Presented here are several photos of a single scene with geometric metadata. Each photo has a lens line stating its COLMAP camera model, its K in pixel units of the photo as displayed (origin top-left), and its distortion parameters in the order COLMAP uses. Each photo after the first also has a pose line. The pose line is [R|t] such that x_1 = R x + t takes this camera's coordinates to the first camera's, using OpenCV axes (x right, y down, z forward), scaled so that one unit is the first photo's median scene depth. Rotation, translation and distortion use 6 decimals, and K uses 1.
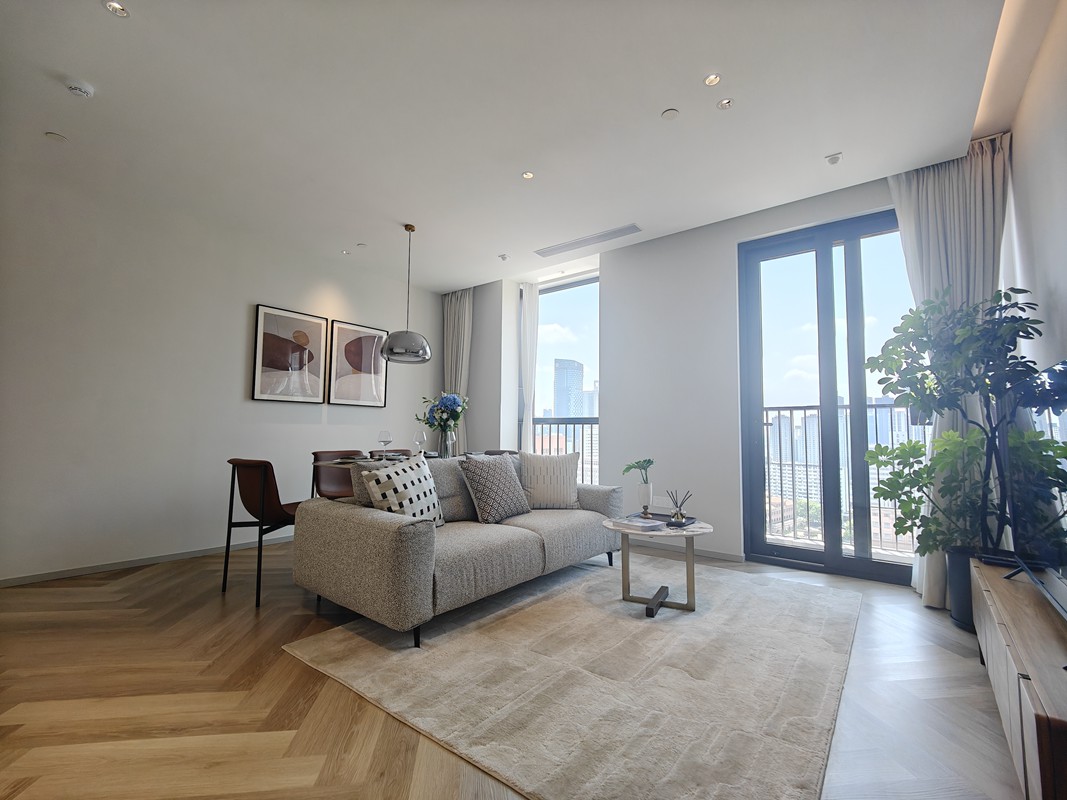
lens RADIAL K [[464.3, 0, 536.8], [0, 464.3, 400.4], [0, 0, 1]] dist [0.015789, -0.010453]
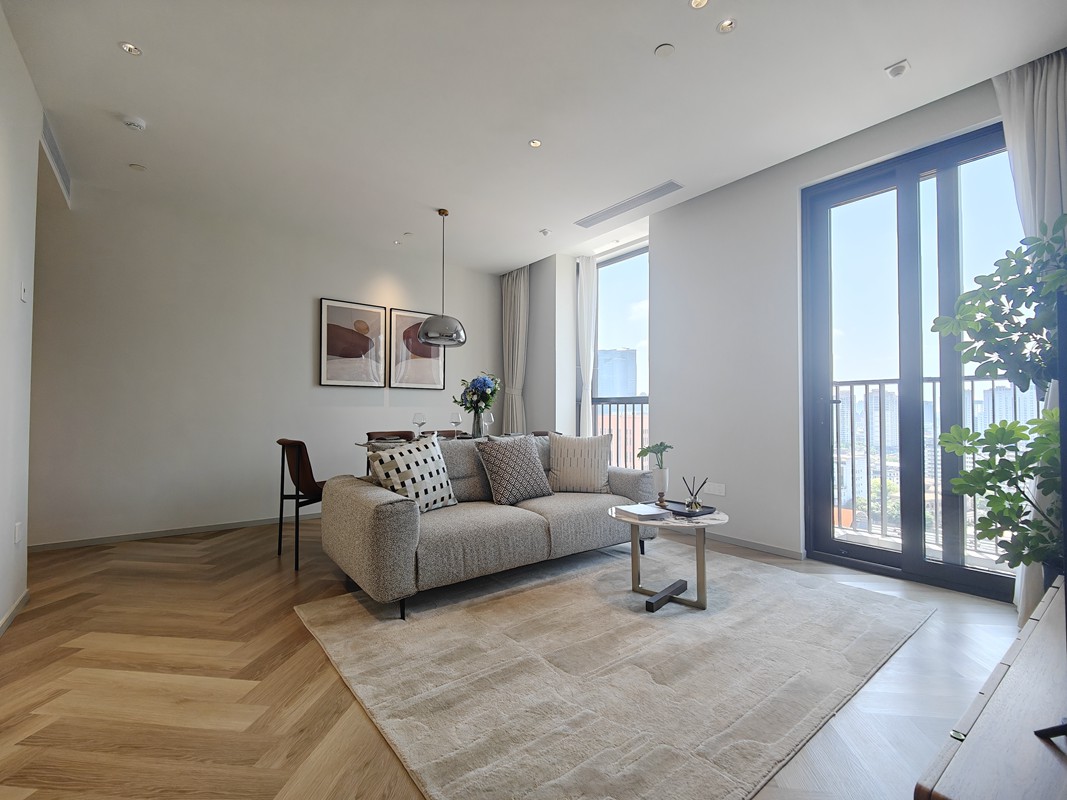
lens RADIAL K [[470.6, 0, 537.0], [0, 470.6, 400.7], [0, 0, 1]] dist [0.019336, -0.014904]
pose [[0.971124, -0.012968, -0.238222, 0.223469], [0.023883, 0.998790, 0.042990, -0.001092], [0.237376, -0.047438, 0.970259, 0.045305]]
